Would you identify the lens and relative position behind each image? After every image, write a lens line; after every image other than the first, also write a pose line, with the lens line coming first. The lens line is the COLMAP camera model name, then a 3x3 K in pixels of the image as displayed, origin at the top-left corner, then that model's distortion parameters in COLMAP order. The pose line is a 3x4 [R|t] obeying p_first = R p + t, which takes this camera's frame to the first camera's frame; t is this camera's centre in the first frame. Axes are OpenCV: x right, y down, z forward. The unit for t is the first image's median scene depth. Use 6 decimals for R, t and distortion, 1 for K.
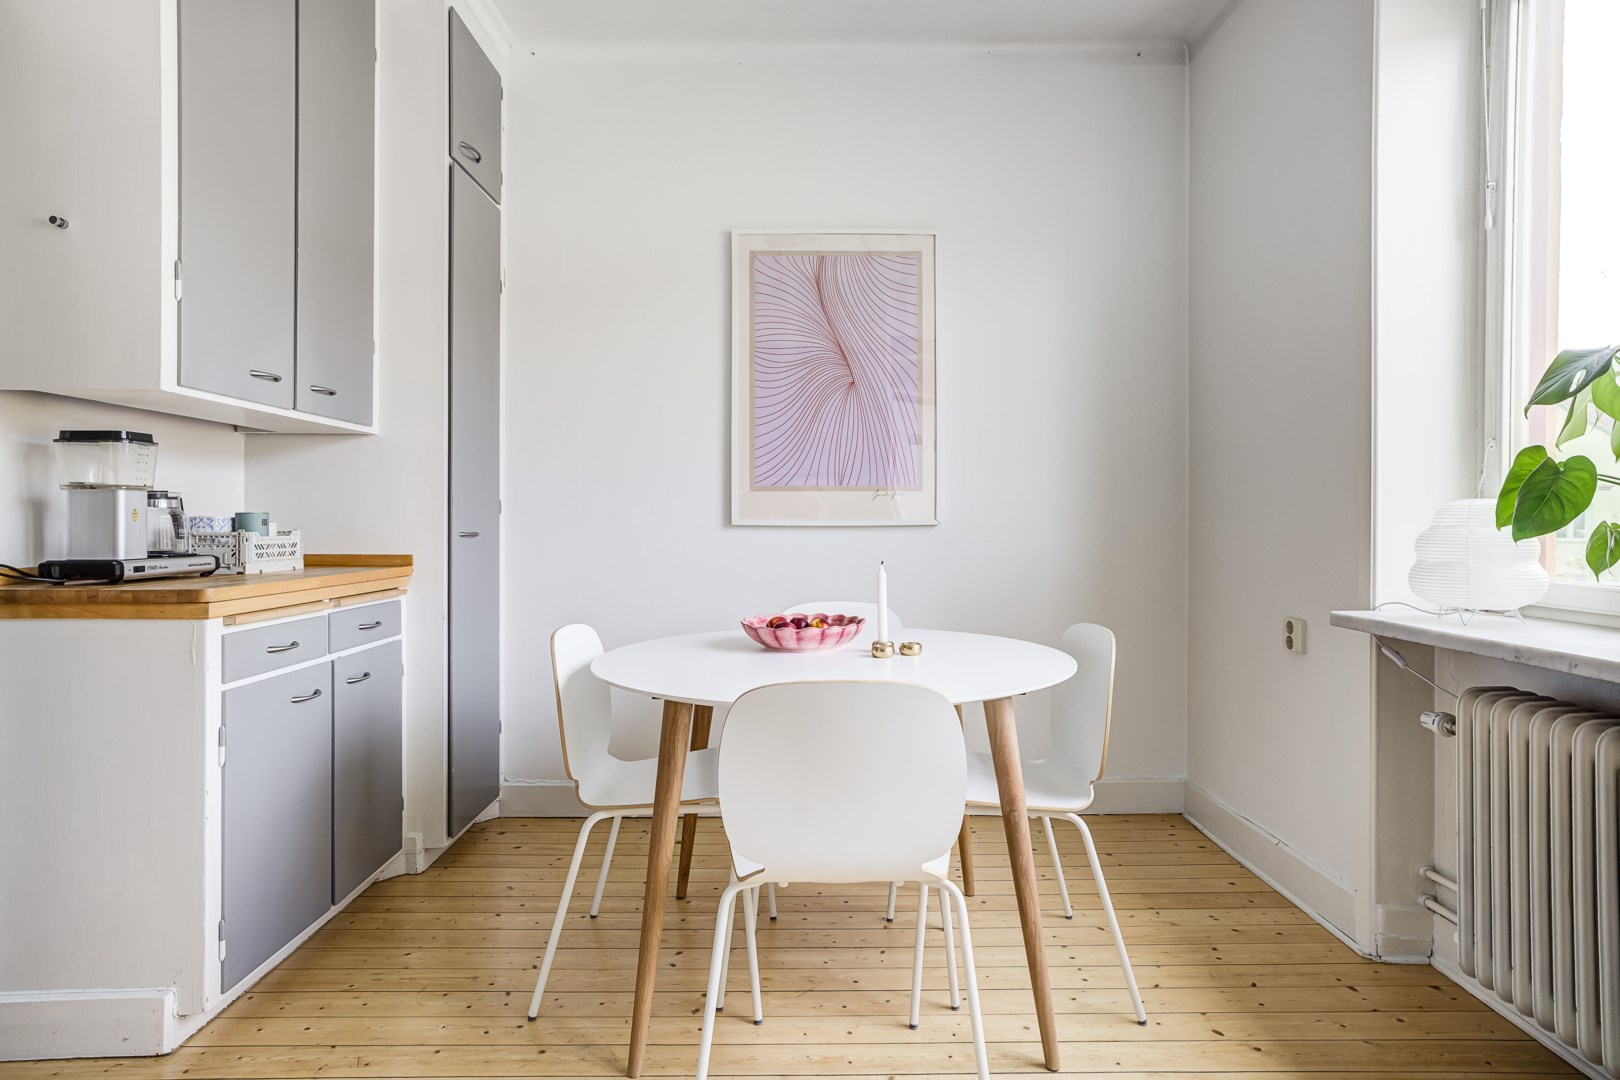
lens RADIAL K [[955.3, 0, 806.2], [0, 955.3, 523.0], [0, 0, 1]] dist [-0.001177, 0.044353]
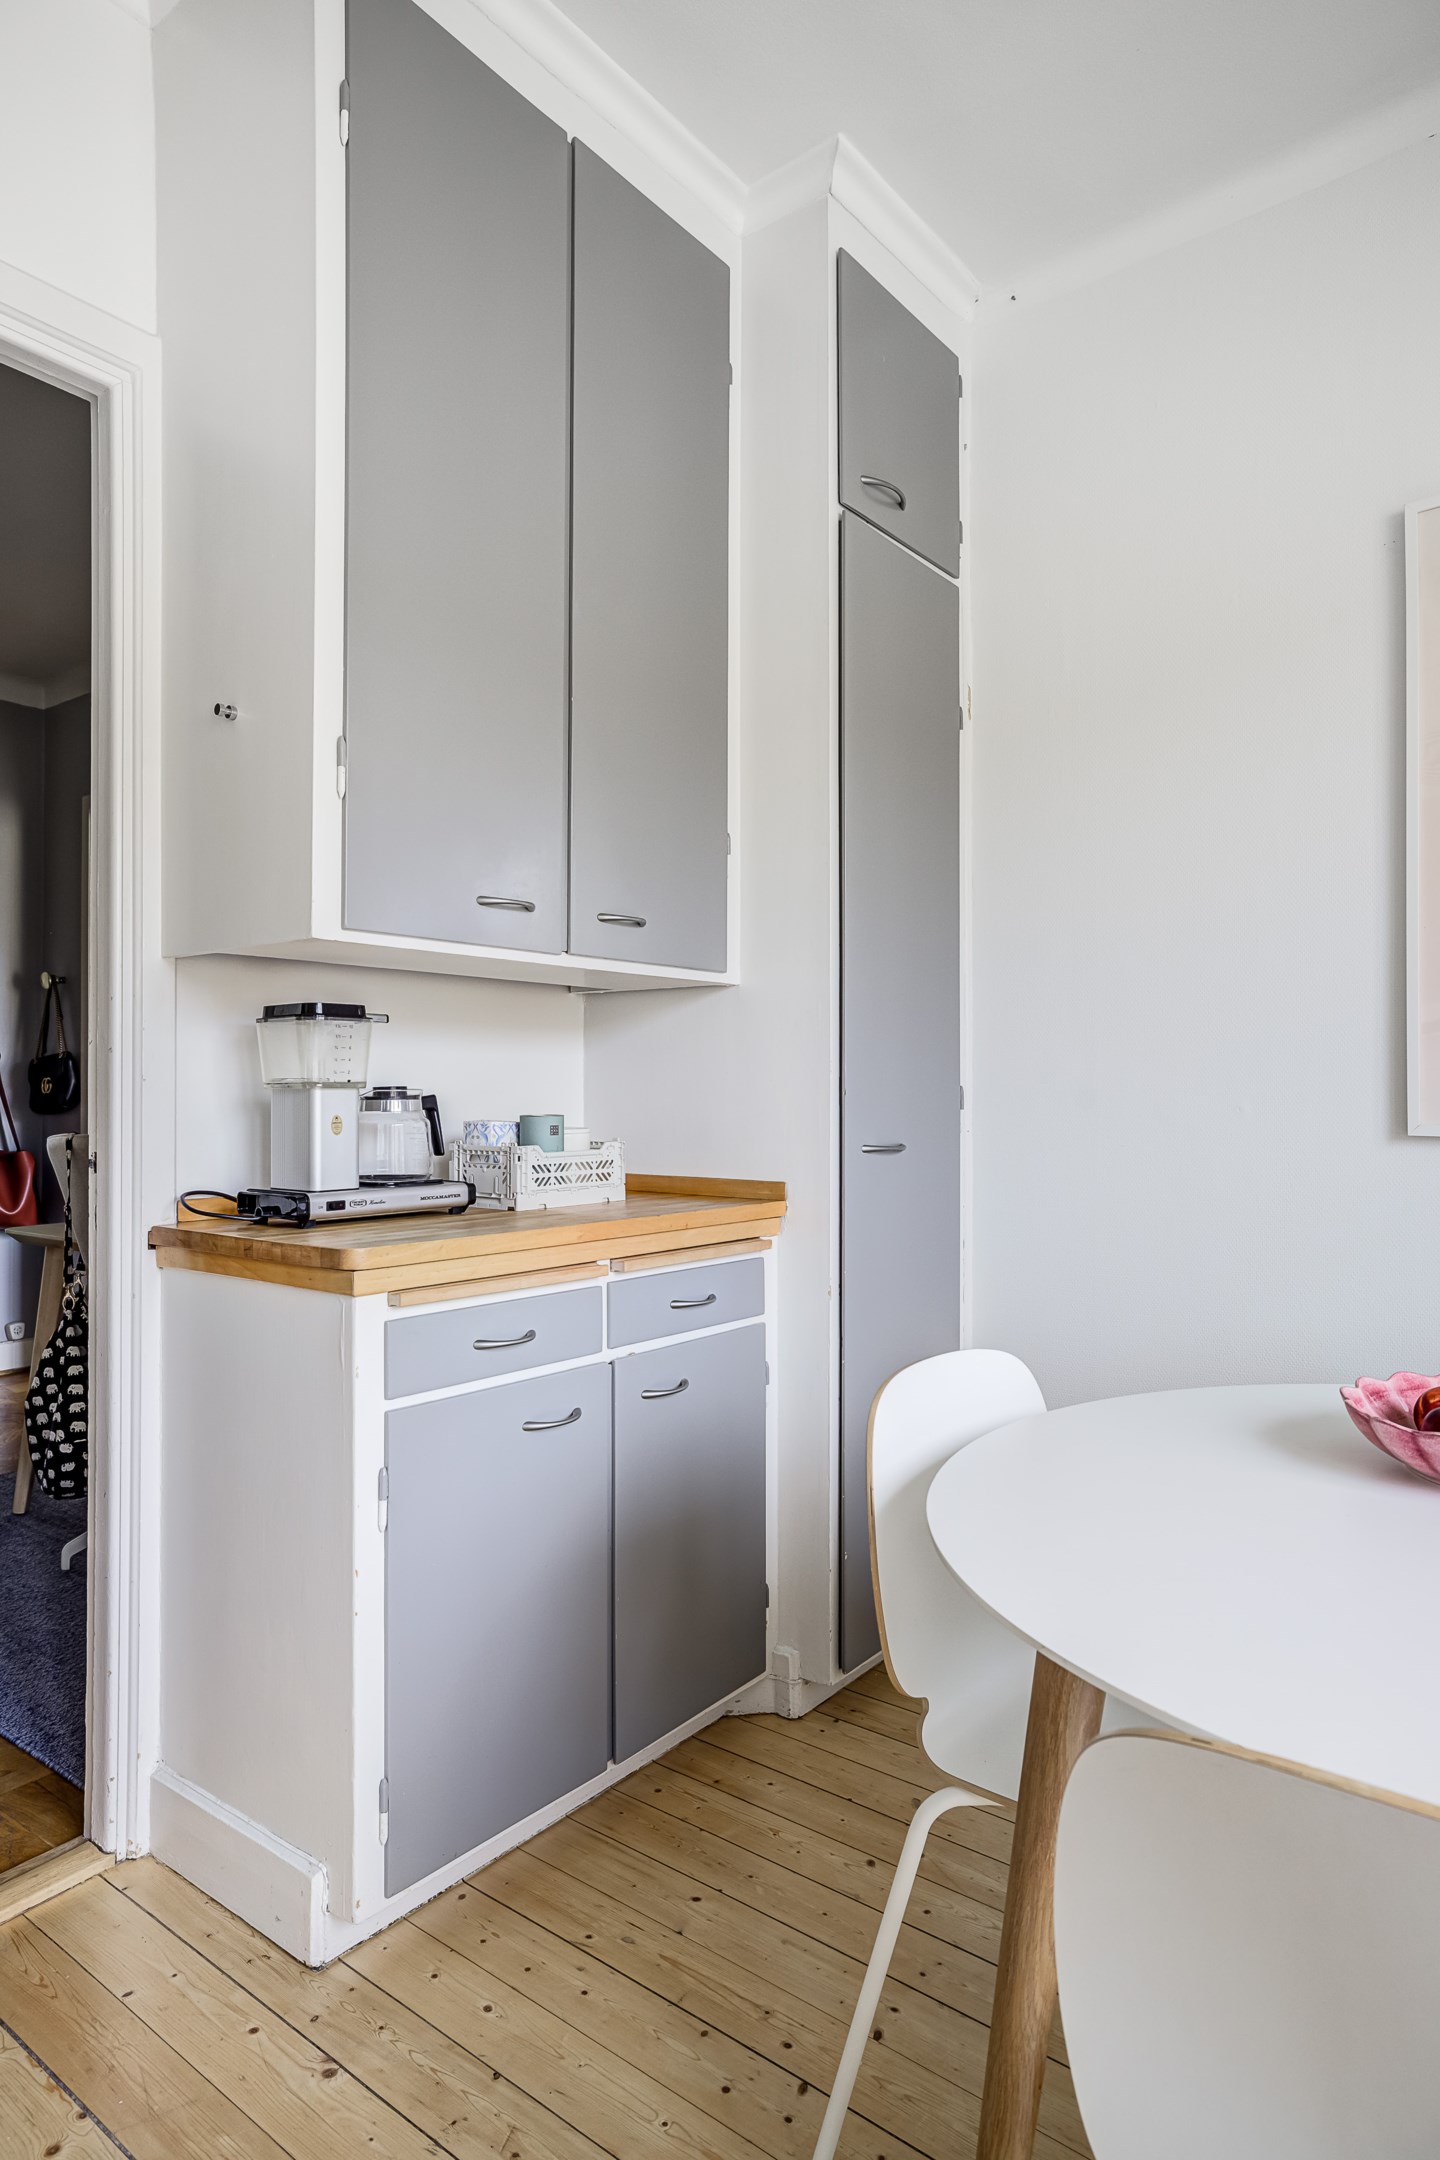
lens RADIAL K [[1308.7, 0, 707.1], [0, 1308.7, 1088.1], [0, 0, 1]] dist [-0.019271, 0.043482]
pose [[0.782019, -0.005471, -0.623230, 0.071518], [0.002149, 0.999979, -0.006082, -0.024405], [0.623251, 0.003417, 0.782015, 0.383453]]
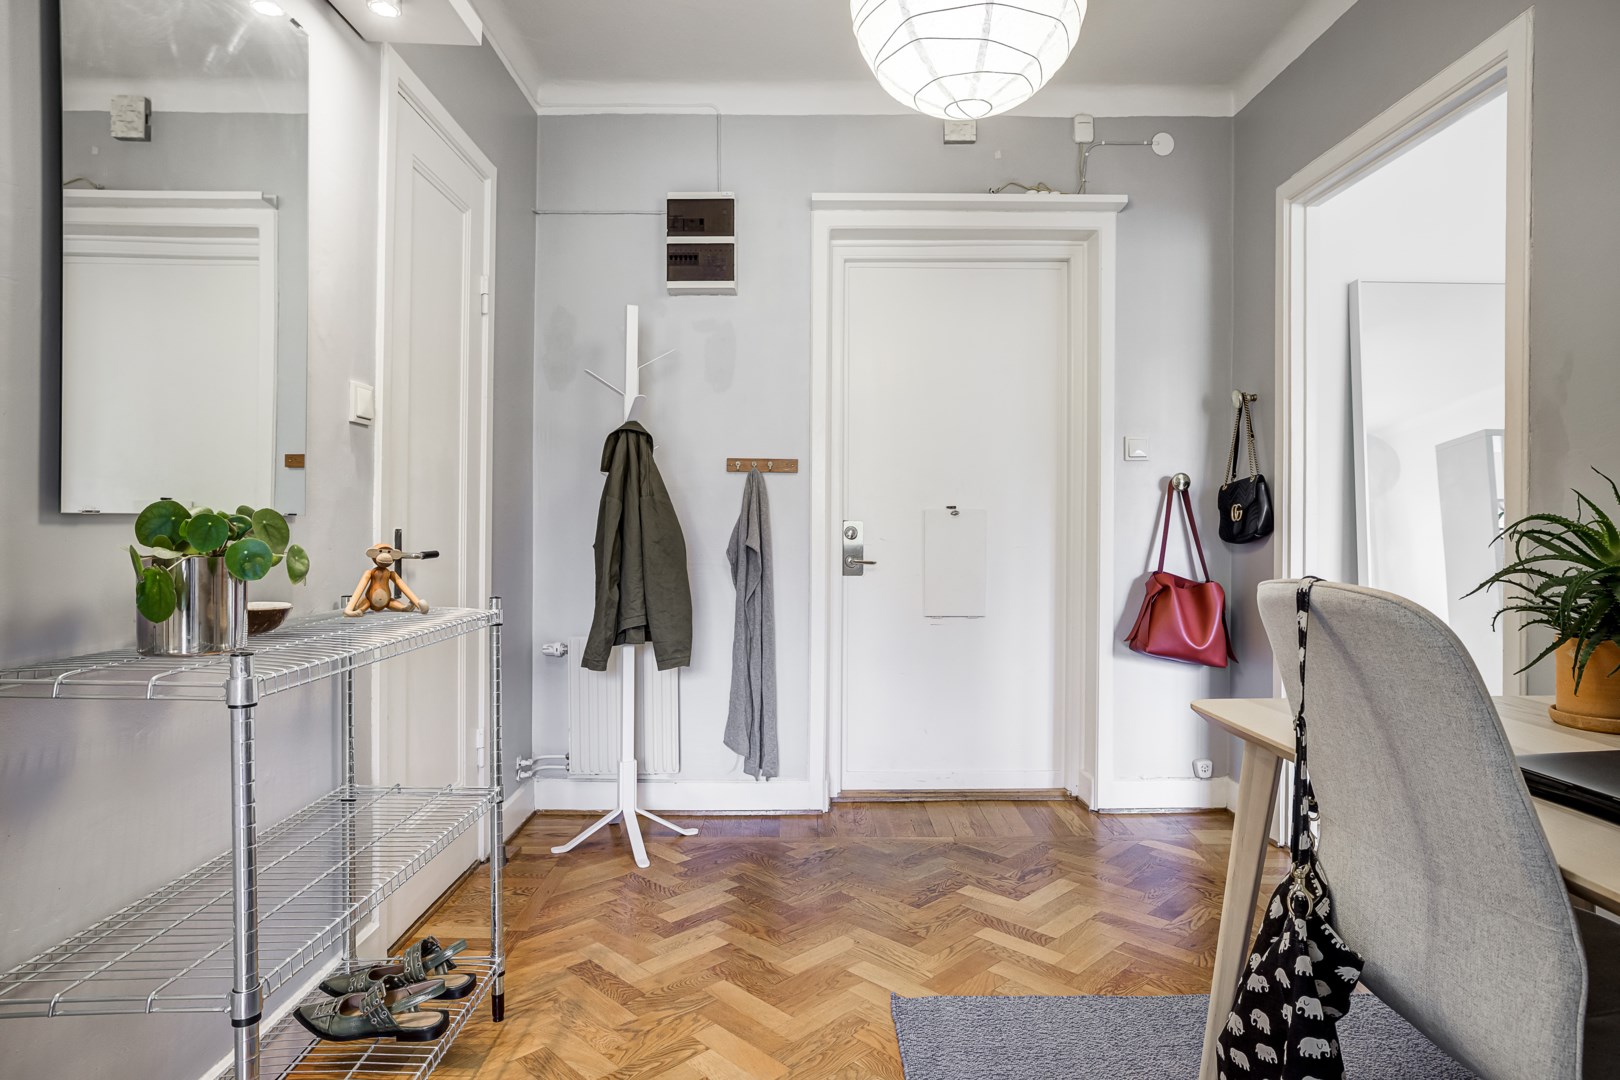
lens RADIAL K [[896.9, 0, 816.8], [0, 896.9, 531.5], [0, 0, 1]] dist [-0.002188, 0.000040]
pose [[0.003554, 0.000714, -0.999993, -0.671613], [-0.006662, 0.999978, 0.000690, -0.013387], [0.999971, 0.006659, 0.003559, 0.706875]]
